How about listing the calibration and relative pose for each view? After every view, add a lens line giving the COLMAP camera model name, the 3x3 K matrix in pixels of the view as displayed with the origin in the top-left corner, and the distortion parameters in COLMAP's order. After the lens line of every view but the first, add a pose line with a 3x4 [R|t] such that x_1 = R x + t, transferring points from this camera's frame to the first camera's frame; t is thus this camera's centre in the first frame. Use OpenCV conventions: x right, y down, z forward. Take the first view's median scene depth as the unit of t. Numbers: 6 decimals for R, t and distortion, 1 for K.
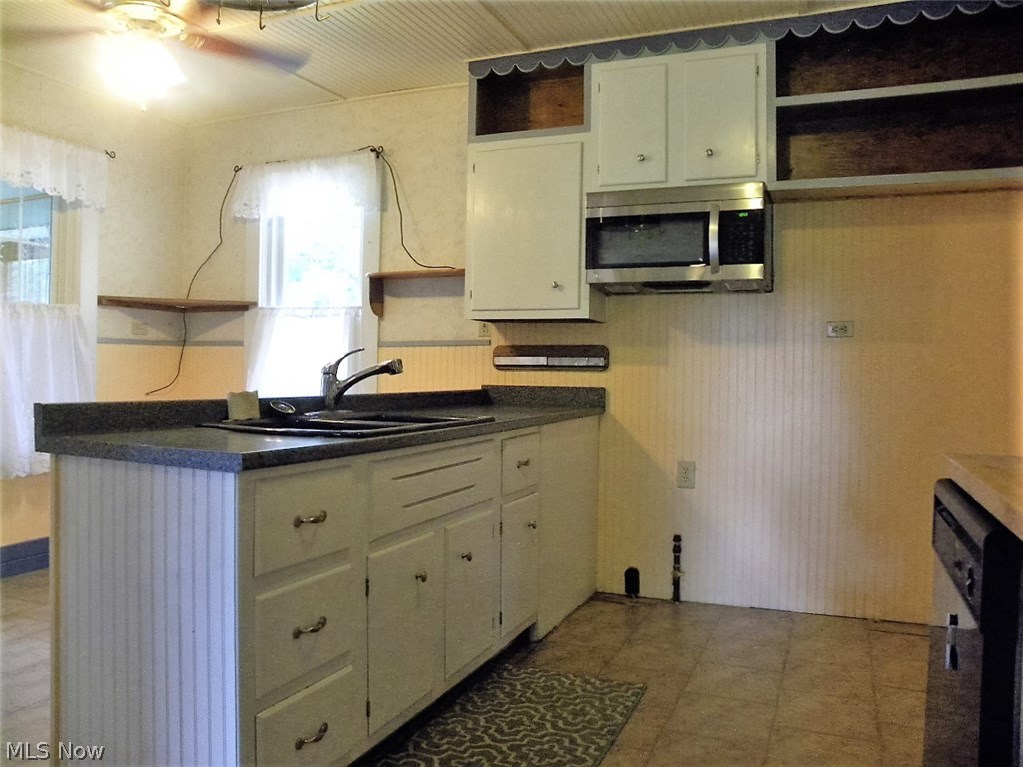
lens RADIAL K [[812.3, 0, 518.7], [0, 812.3, 384.3], [0, 0, 1]] dist [-0.036299, 0.009868]
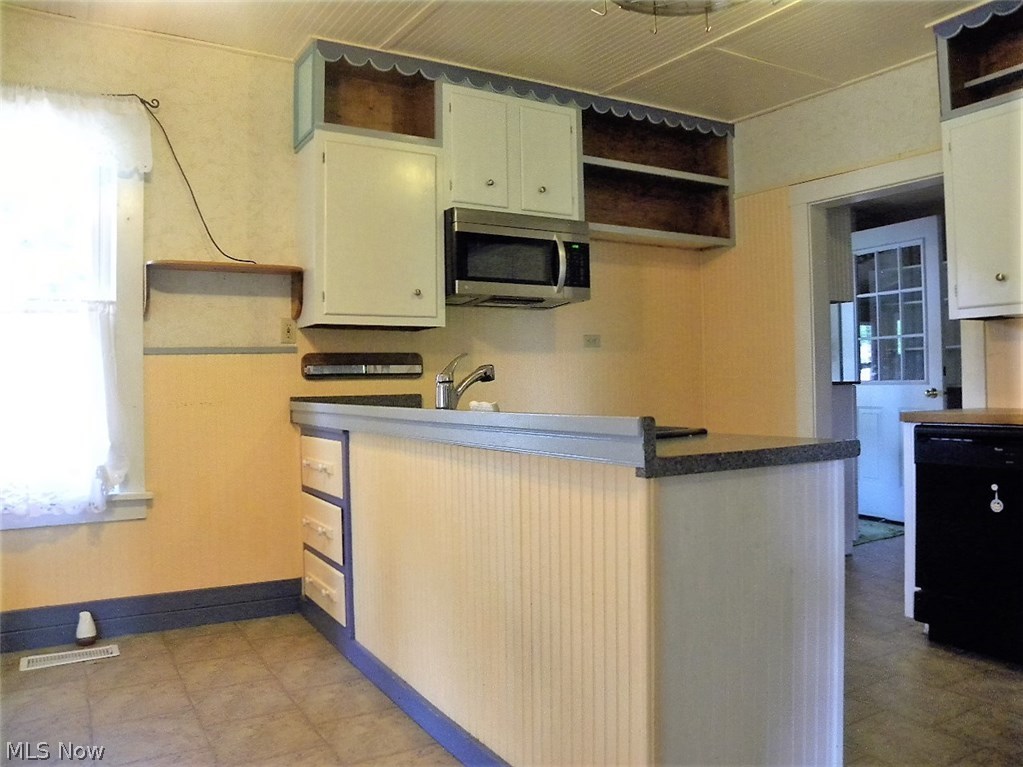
lens RADIAL K [[812.3, 0, 517.4], [0, 812.3, 380.9], [0, 0, 1]] dist [-0.036299, 0.009868]
pose [[0.603234, -0.030324, 0.796988, -0.685264], [0.033243, 0.999365, 0.012863, -0.023057], [-0.796871, 0.018735, 0.603858, 0.299313]]
